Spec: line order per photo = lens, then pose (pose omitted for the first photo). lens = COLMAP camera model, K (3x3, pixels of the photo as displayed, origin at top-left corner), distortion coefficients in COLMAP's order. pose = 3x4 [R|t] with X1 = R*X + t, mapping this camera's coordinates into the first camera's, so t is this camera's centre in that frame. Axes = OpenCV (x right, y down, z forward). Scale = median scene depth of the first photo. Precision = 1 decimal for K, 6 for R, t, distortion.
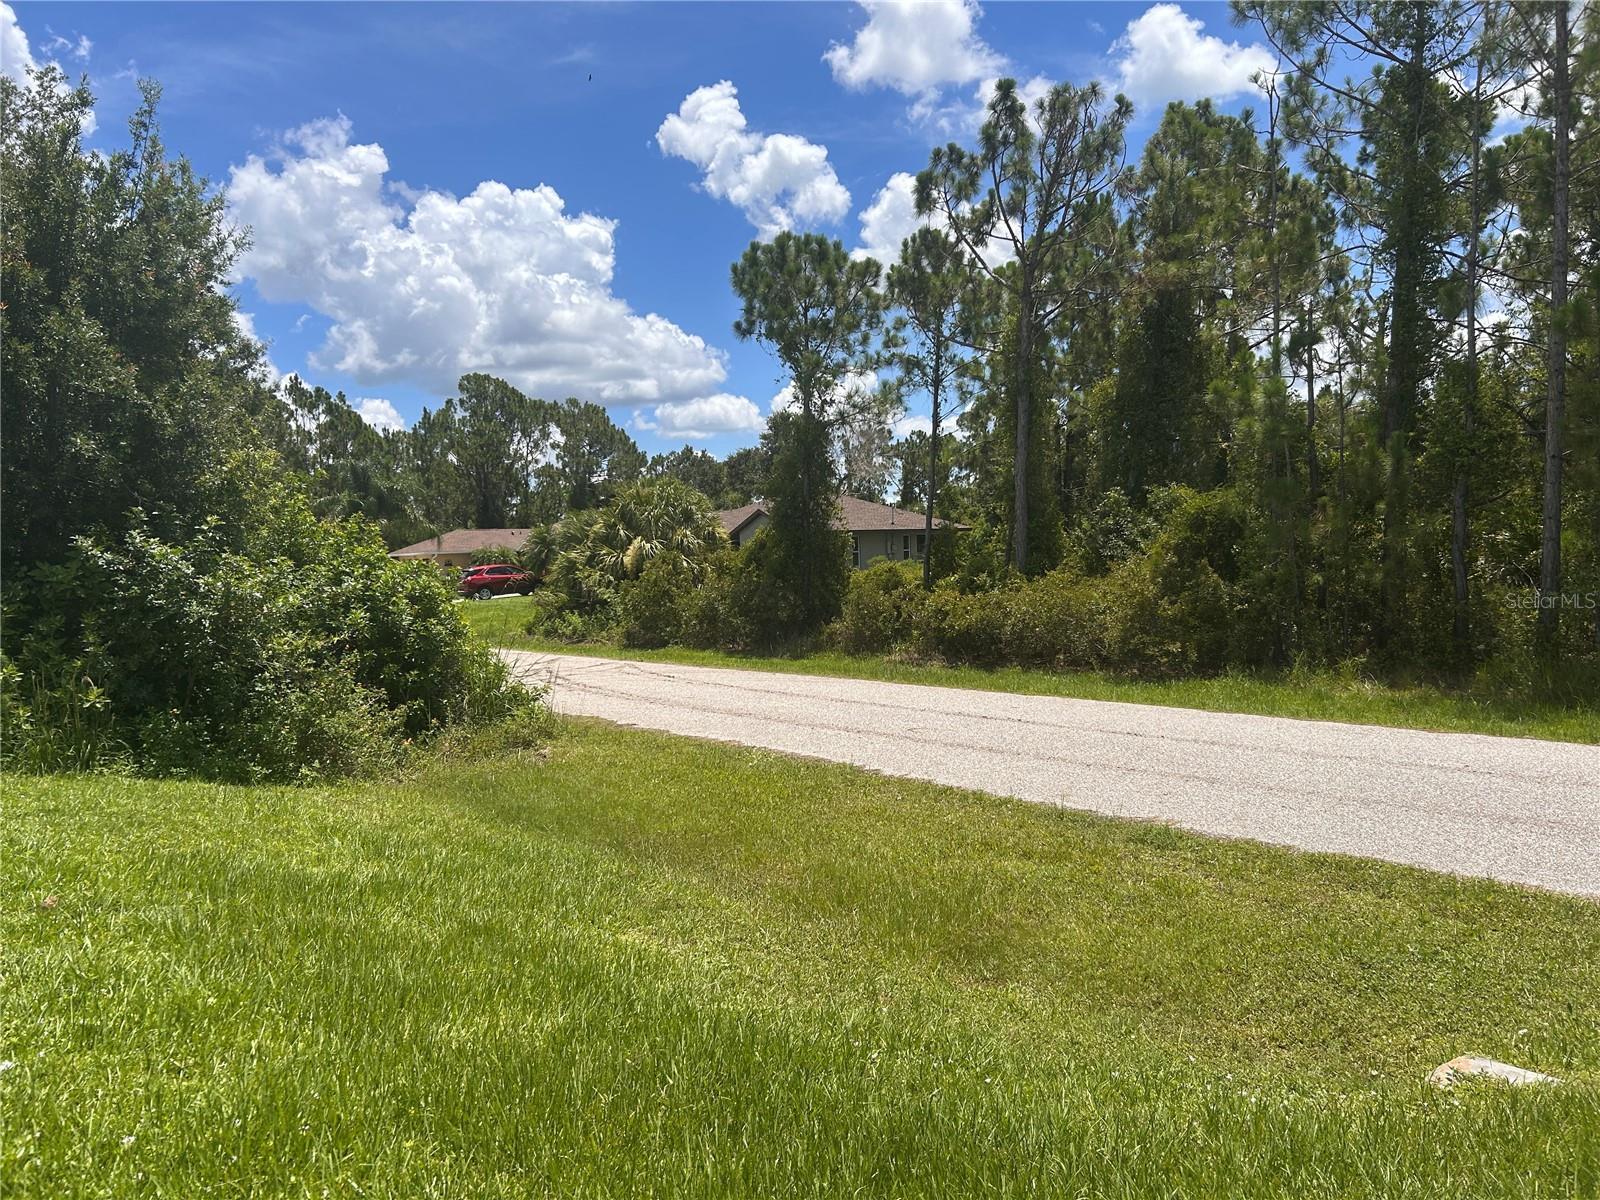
lens RADIAL K [[1205.3, 0, 803.7], [0, 1205.3, 599.8], [0, 0, 1]] dist [0.054475, -0.068106]
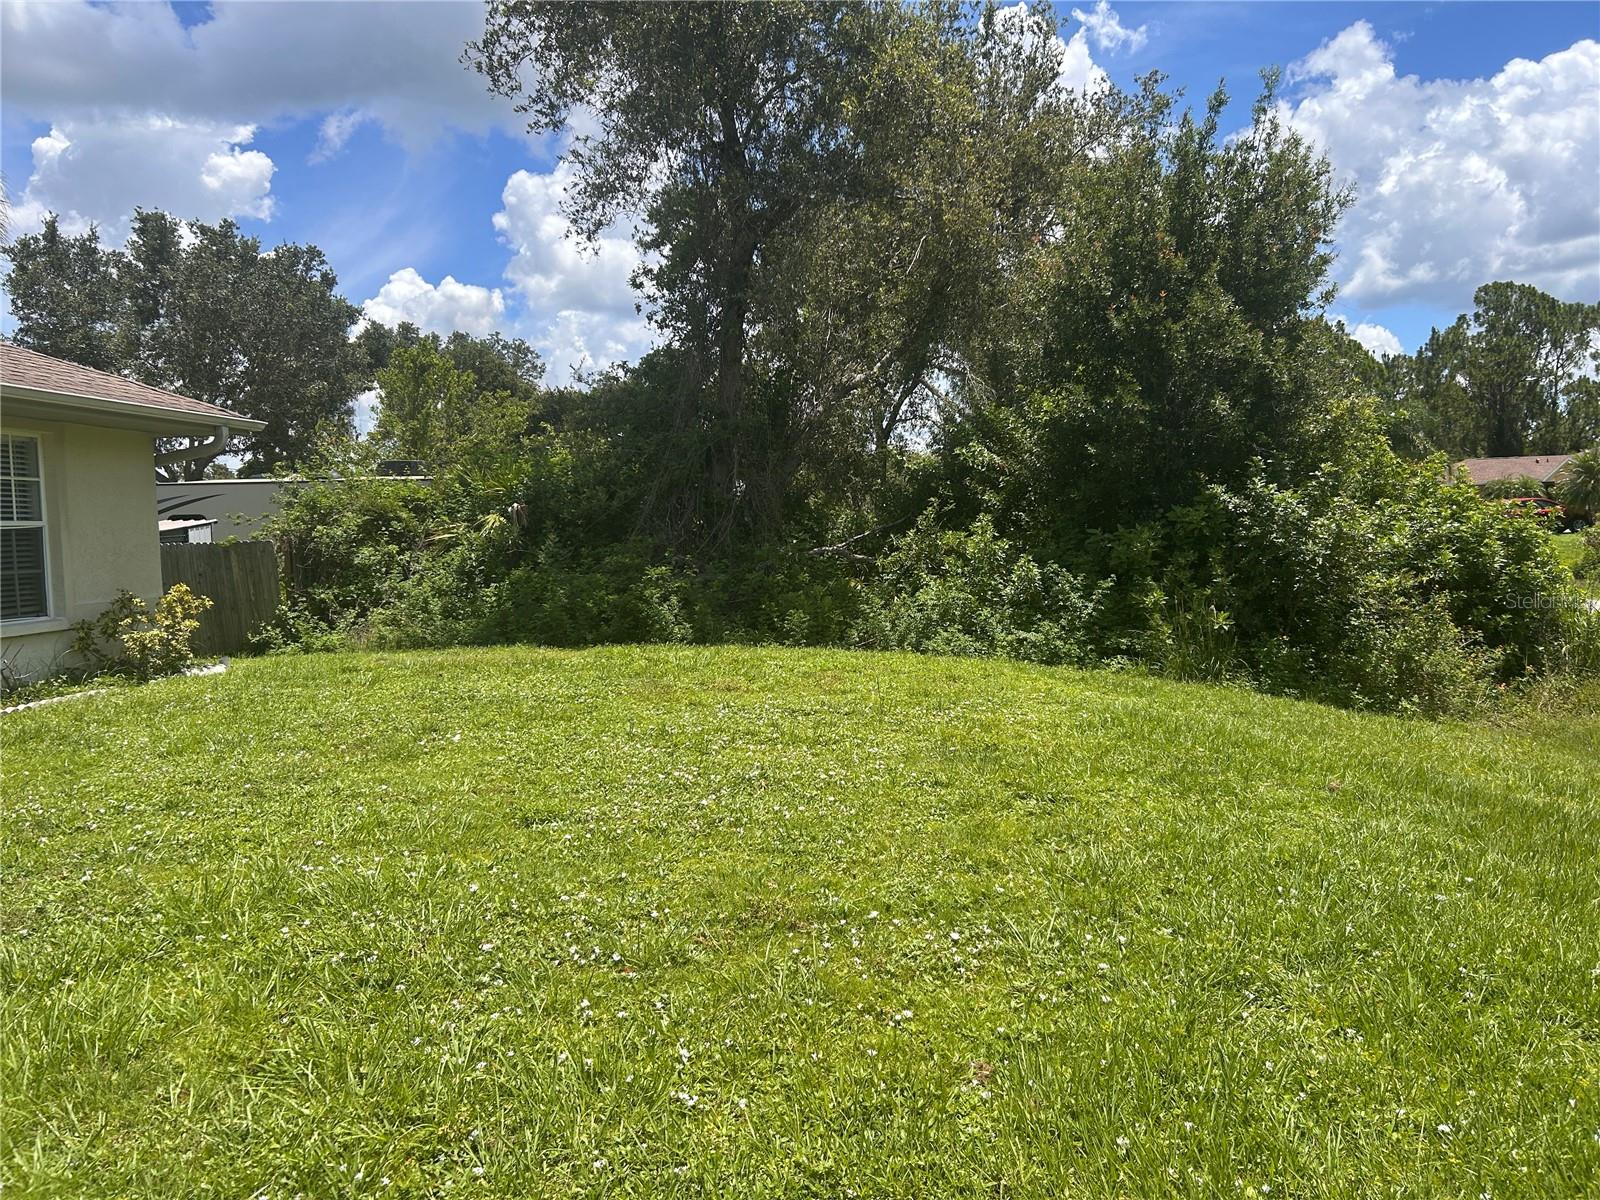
lens RADIAL K [[1205.3, 0, 795.0], [0, 1205.3, 588.5], [0, 0, 1]] dist [0.054475, -0.068106]
pose [[0.713807, 0.045643, -0.698853, -0.048736], [-0.014185, 0.998612, 0.050733, -0.003867], [0.700198, -0.026300, 0.713464, -0.098361]]
